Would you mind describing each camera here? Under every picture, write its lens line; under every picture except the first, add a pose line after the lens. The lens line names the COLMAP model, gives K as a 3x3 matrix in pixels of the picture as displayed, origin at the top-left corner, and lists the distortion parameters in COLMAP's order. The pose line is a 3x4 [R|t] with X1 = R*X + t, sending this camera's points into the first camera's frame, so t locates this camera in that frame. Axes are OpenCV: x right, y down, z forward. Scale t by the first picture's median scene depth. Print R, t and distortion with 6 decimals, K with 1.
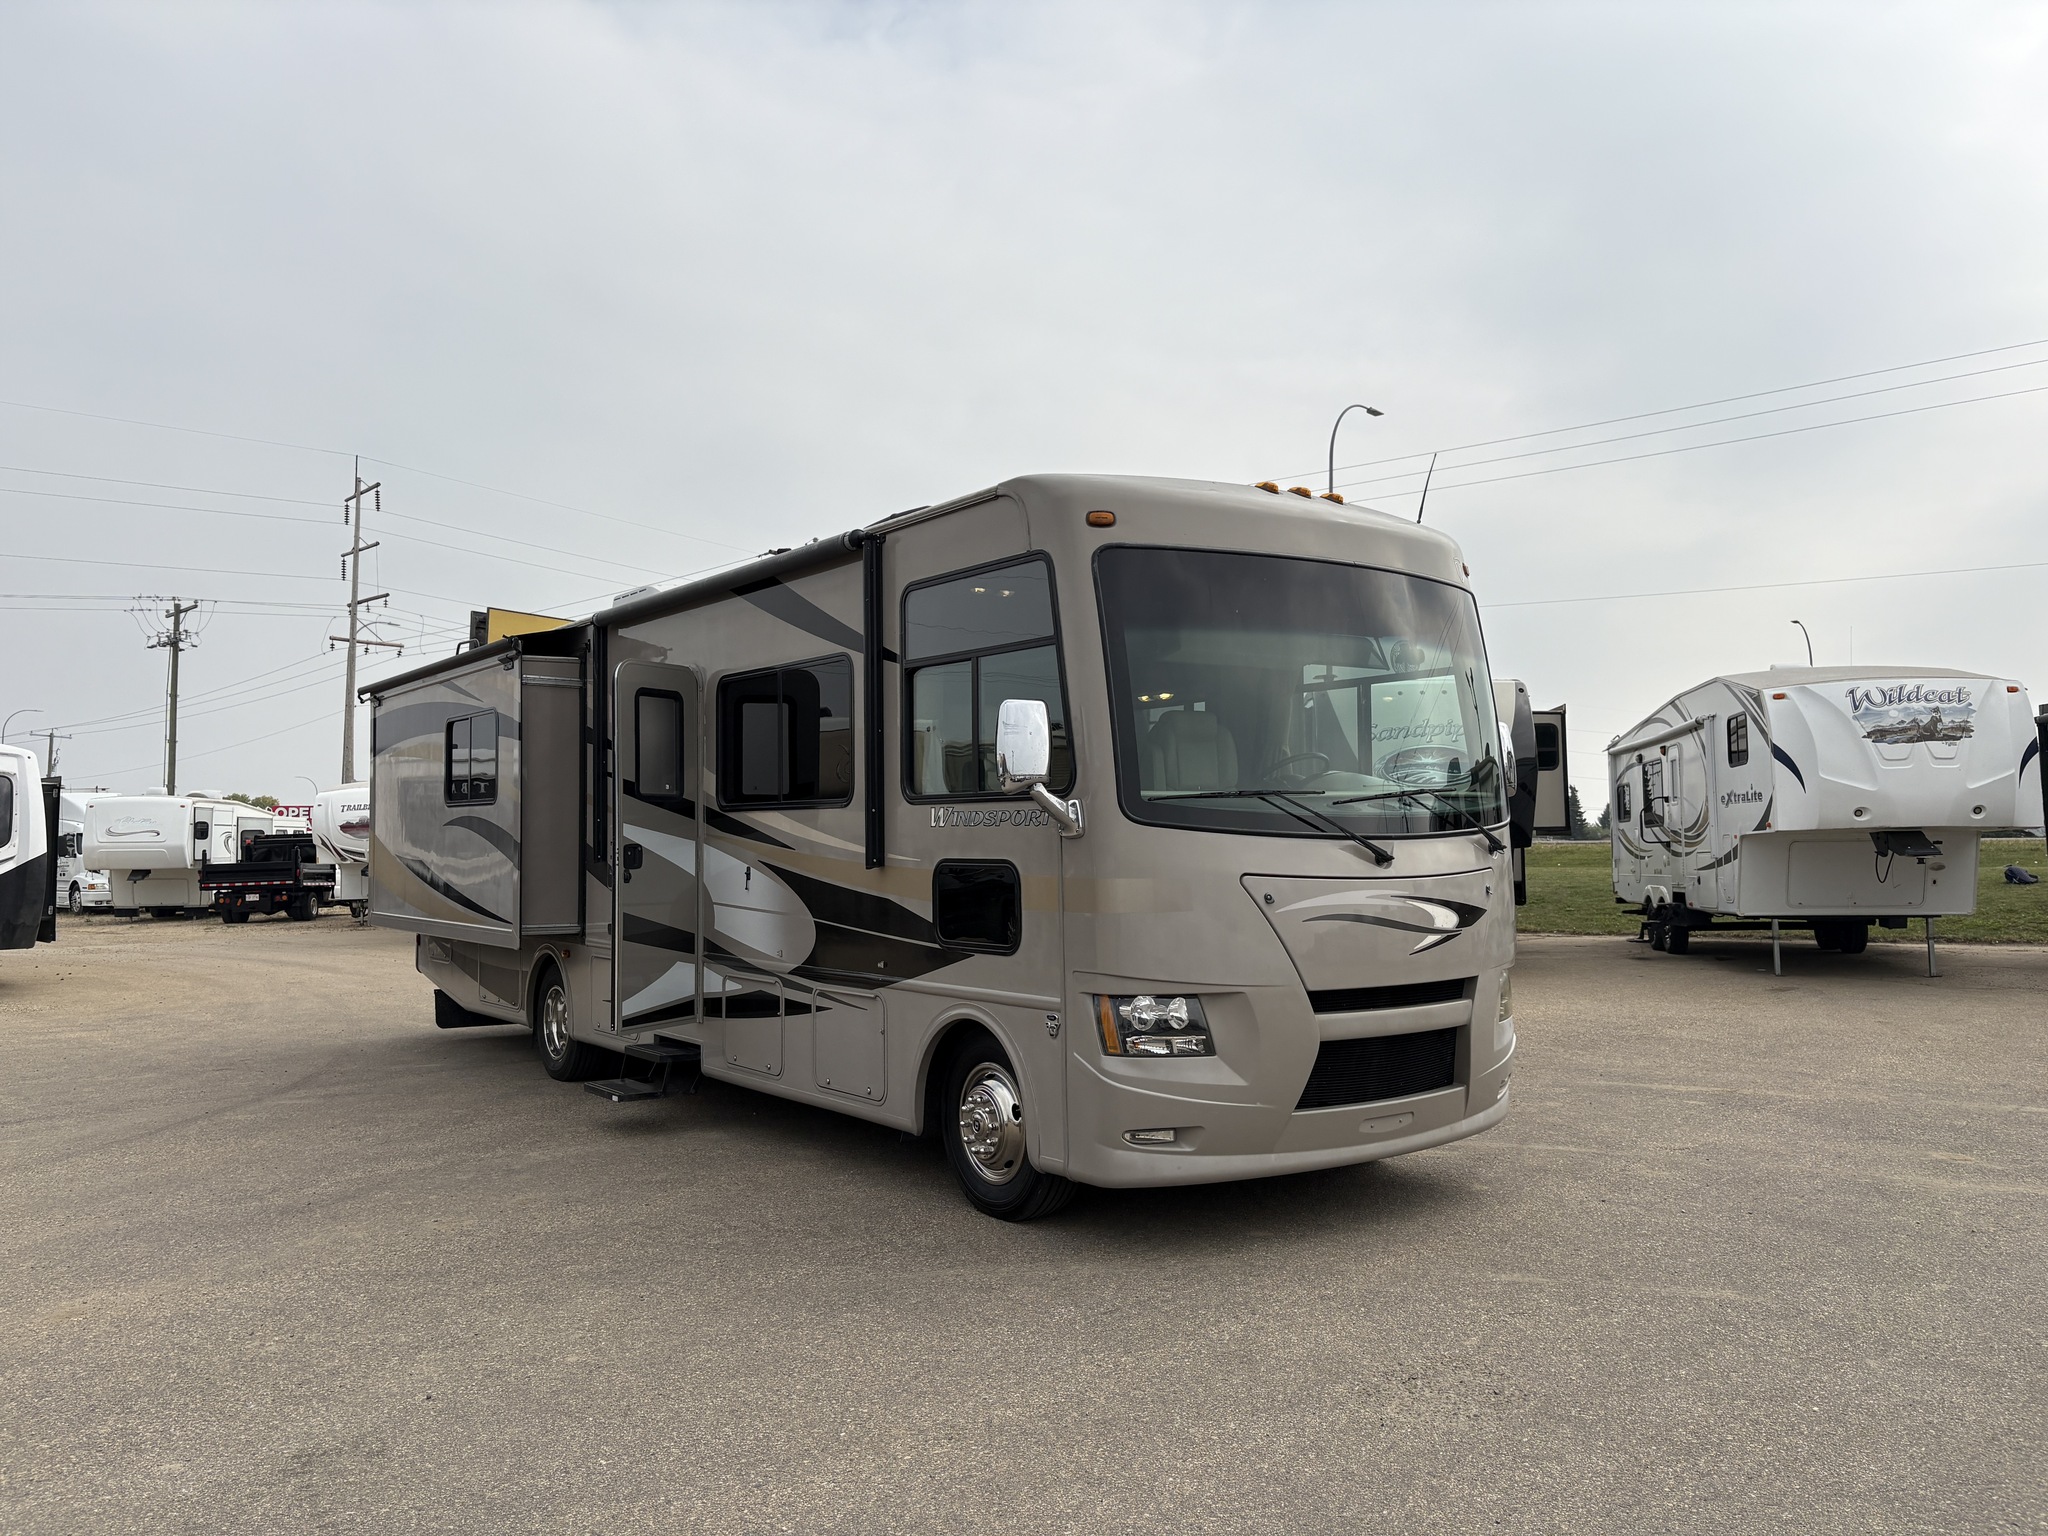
lens RADIAL K [[1561.8, 0, 1016.6], [0, 1561.8, 781.1], [0, 0, 1]] dist [0.036257, -0.003497]
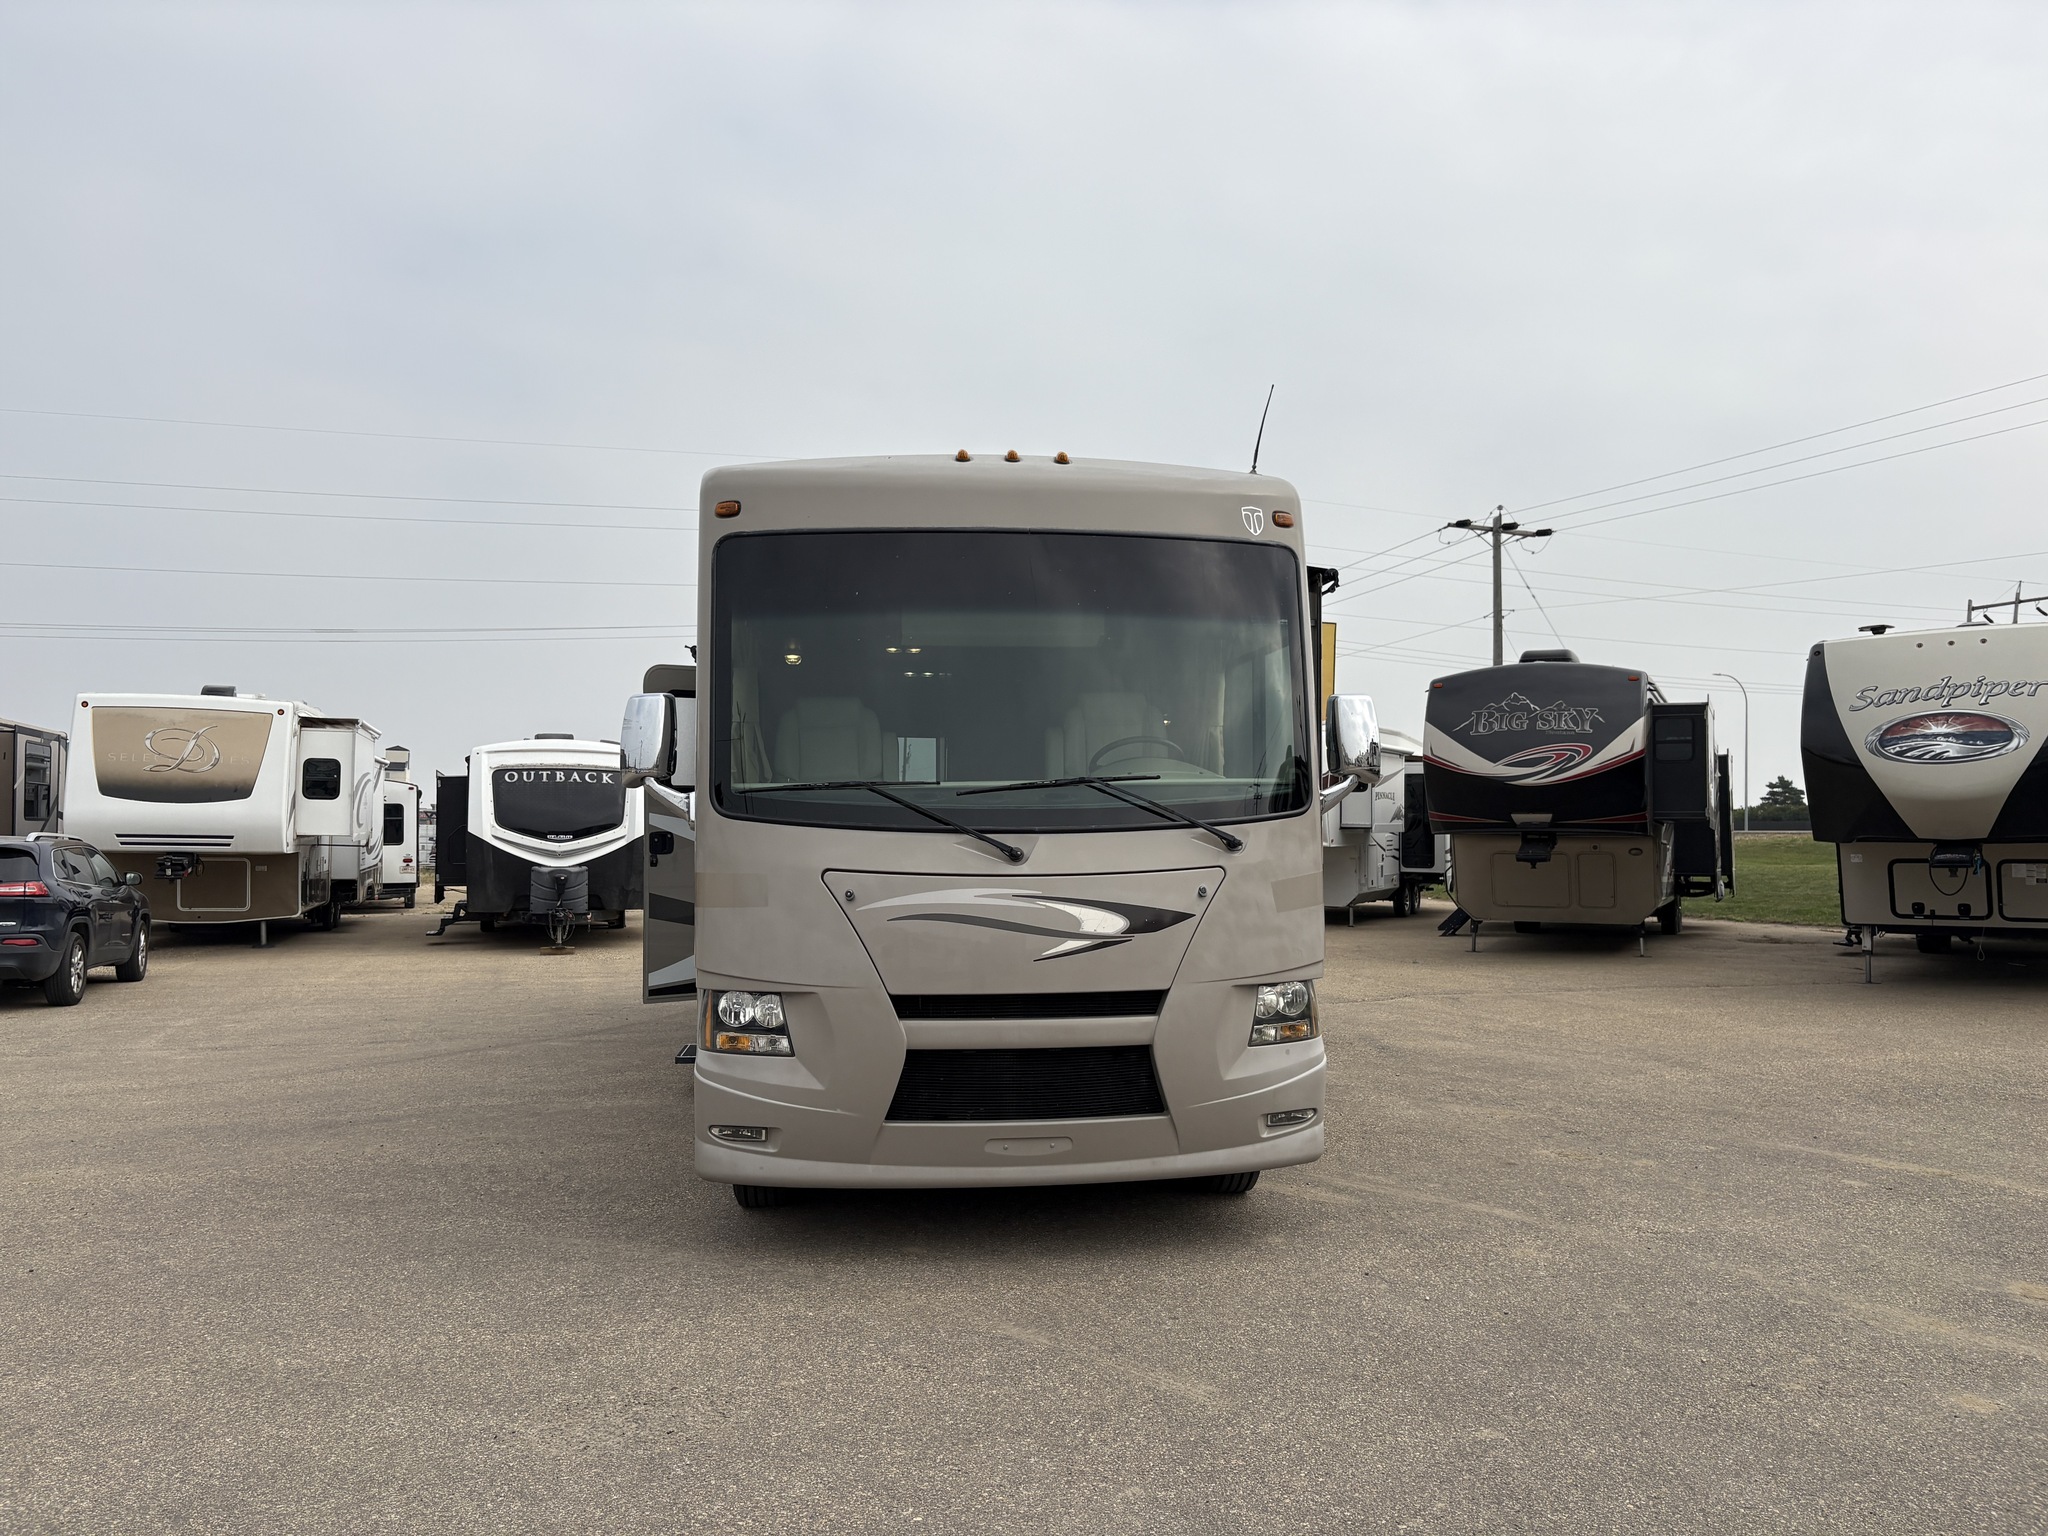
lens RADIAL K [[1544.3, 0, 1024.0], [0, 1544.3, 768.0], [0, 0, 1]] dist [-0.000496, -0.004063]
pose [[0.874585, -0.014605, -0.484652, 0.671431], [0.015874, 0.999873, -0.001485, 0.000722], [0.484612, -0.006394, 0.874706, 0.219214]]
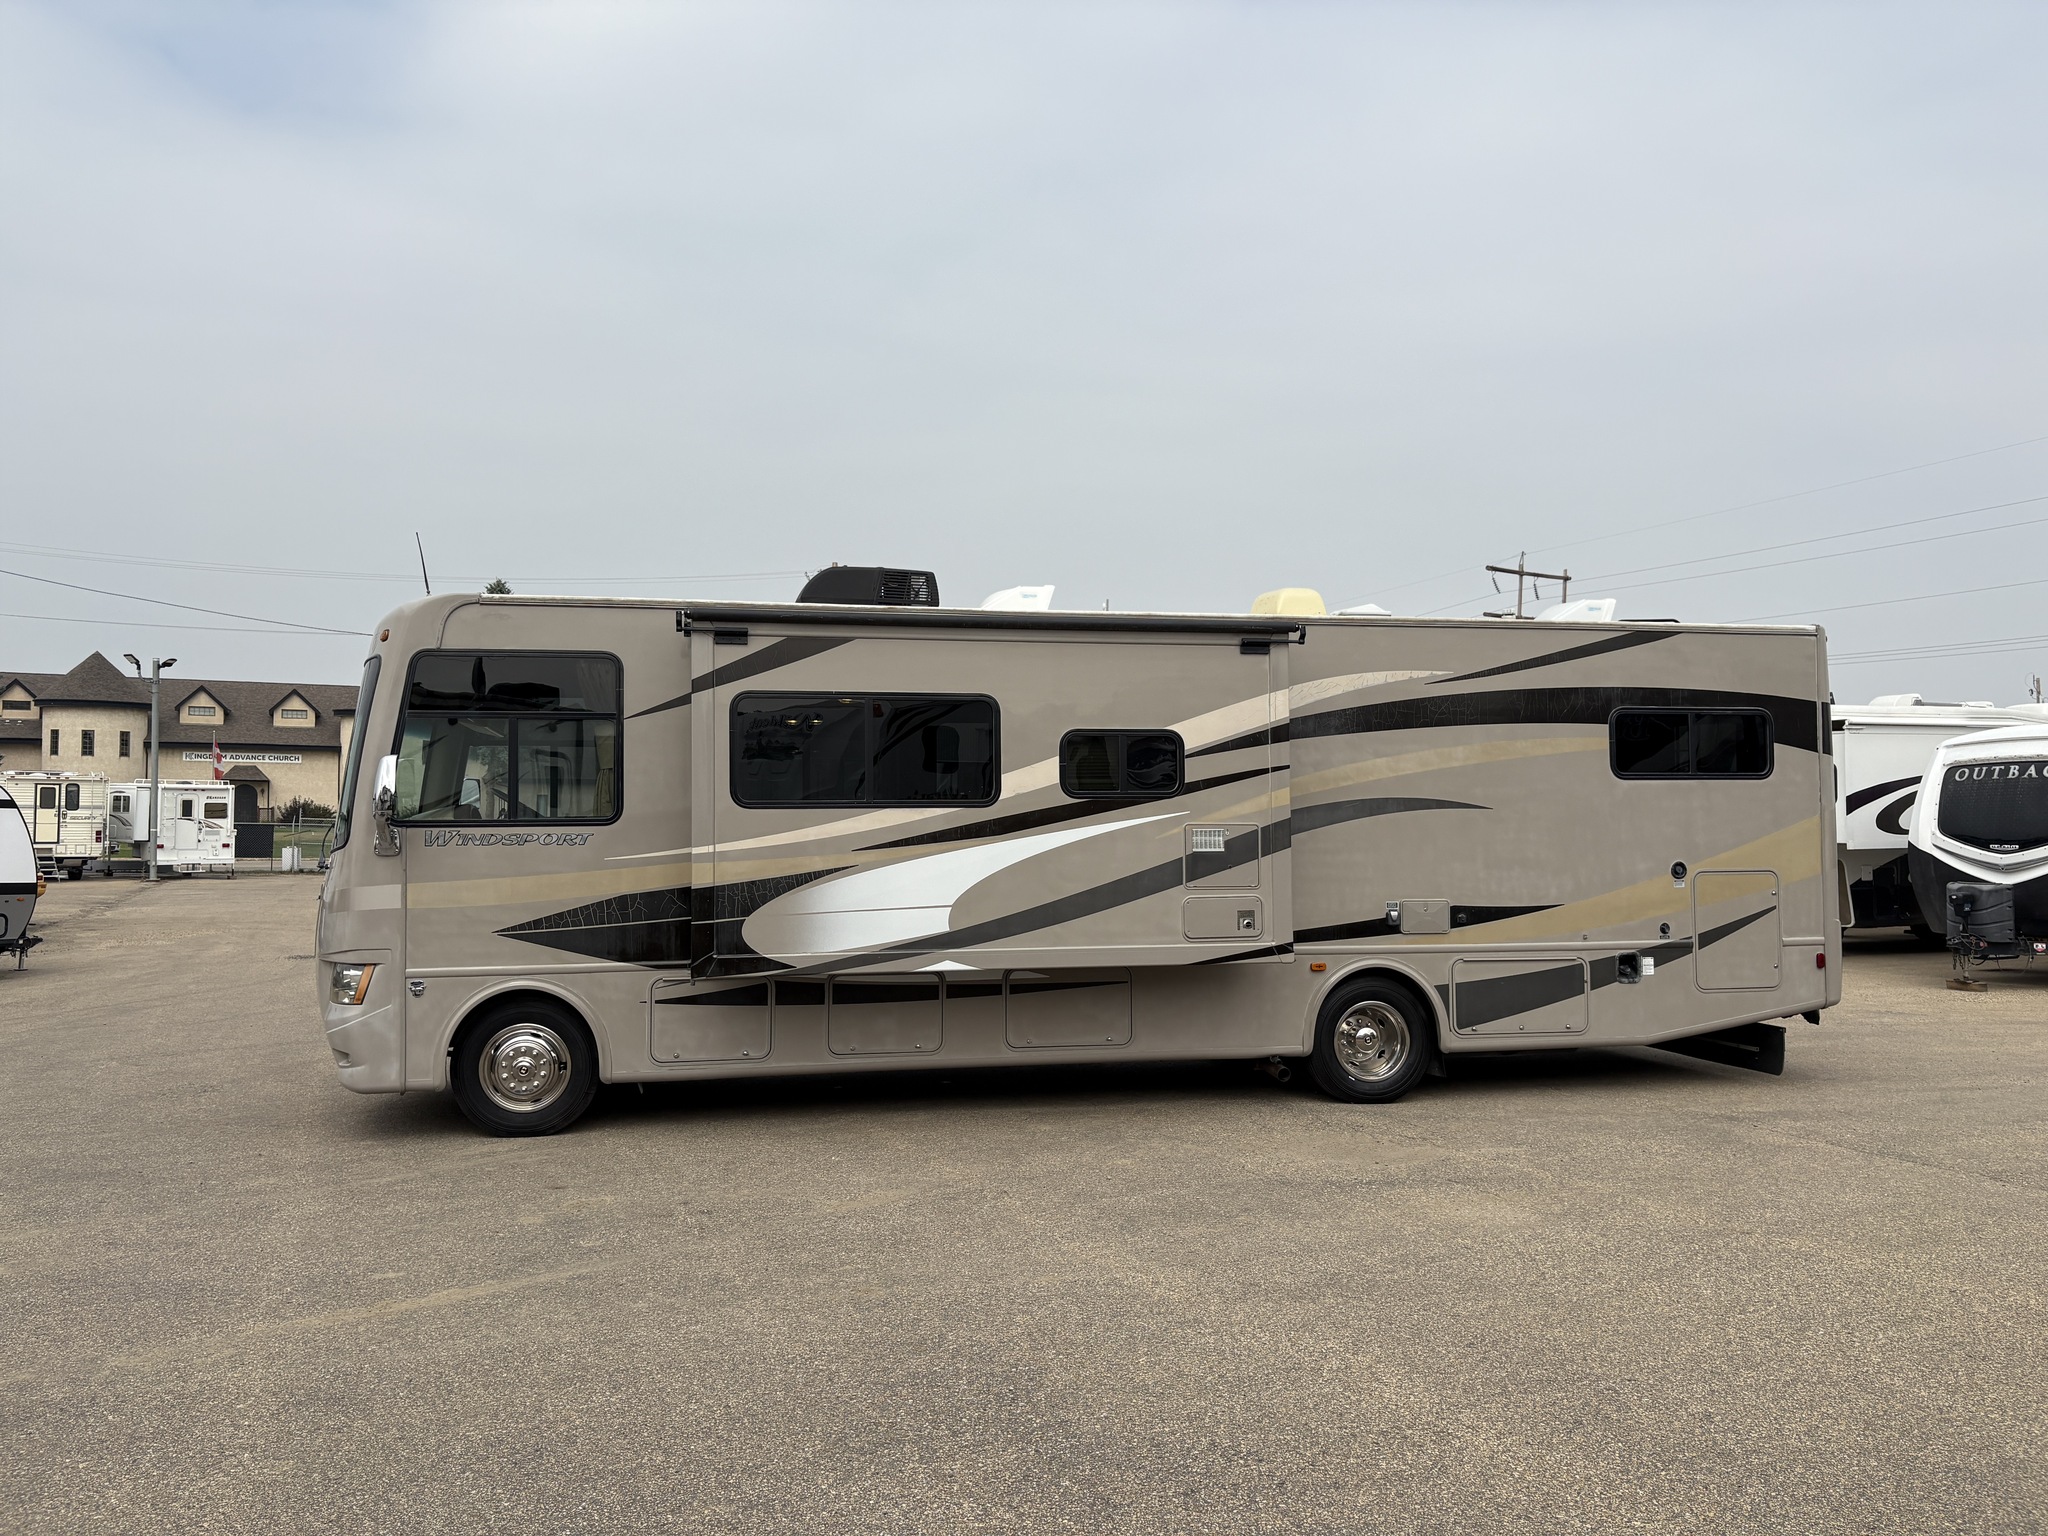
lens RADIAL K [[1561.8, 0, 1016.6], [0, 1561.8, 781.1], [0, 0, 1]] dist [0.036257, -0.003497]
pose [[-0.388772, -0.023264, -0.921040, 1.405566], [0.045723, 0.997962, -0.044507, 0.058966], [0.920199, -0.059416, -0.386916, 2.165744]]
